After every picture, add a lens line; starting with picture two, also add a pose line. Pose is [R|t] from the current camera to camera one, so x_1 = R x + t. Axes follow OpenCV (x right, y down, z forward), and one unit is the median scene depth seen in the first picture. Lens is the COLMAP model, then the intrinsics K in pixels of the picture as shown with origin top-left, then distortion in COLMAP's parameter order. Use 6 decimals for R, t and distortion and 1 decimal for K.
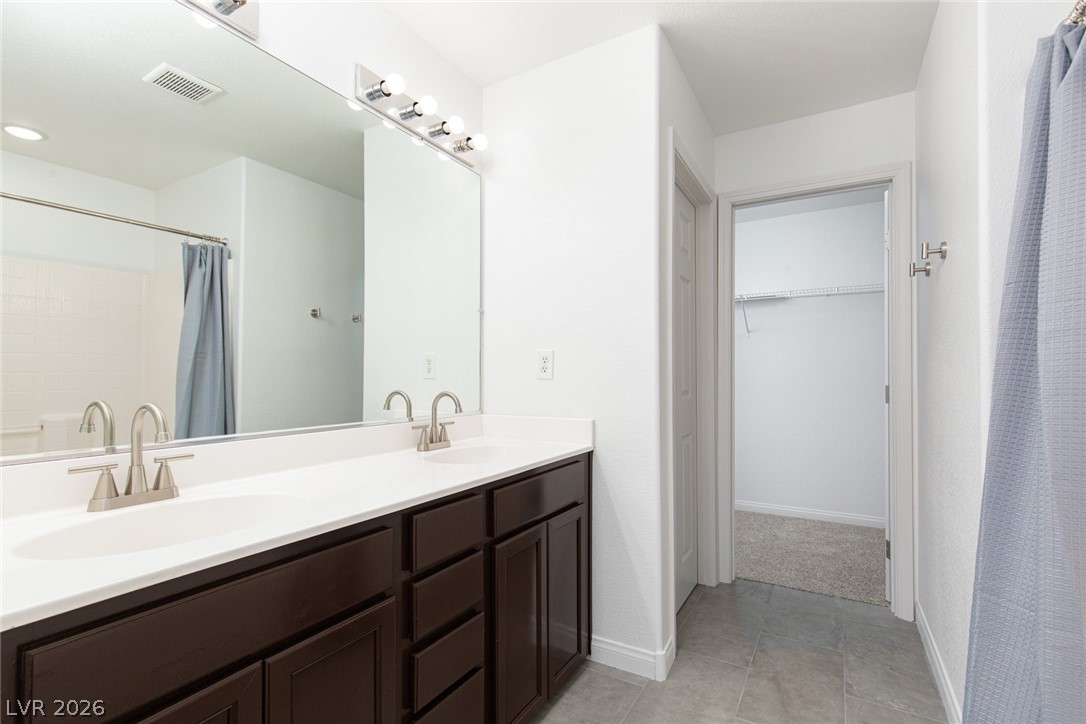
lens RADIAL K [[493.3, 0, 548.7], [0, 493.3, 369.3], [0, 0, 1]] dist [0.009096, -0.002062]
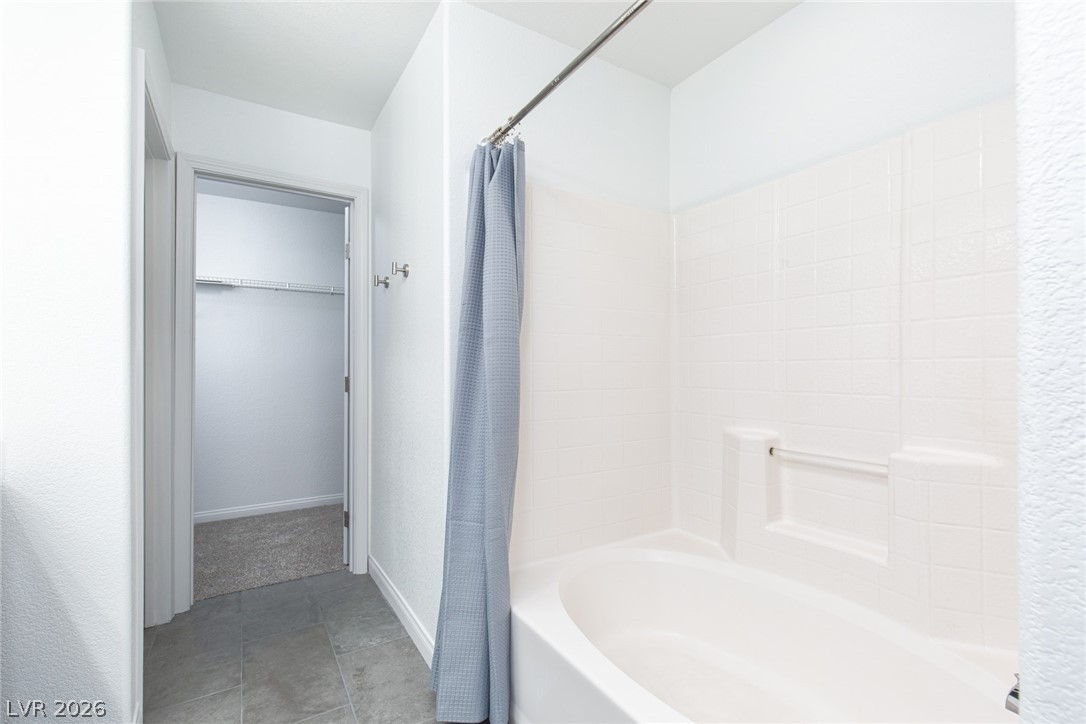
lens RADIAL K [[493.3, 0, 550.7], [0, 493.3, 364.0], [0, 0, 1]] dist [0.009096, -0.002062]
pose [[0.463916, 0.006092, 0.885858, -0.122433], [-0.007691, 0.999966, -0.002849, 0.002937], [-0.885846, -0.005492, 0.463947, 0.051967]]
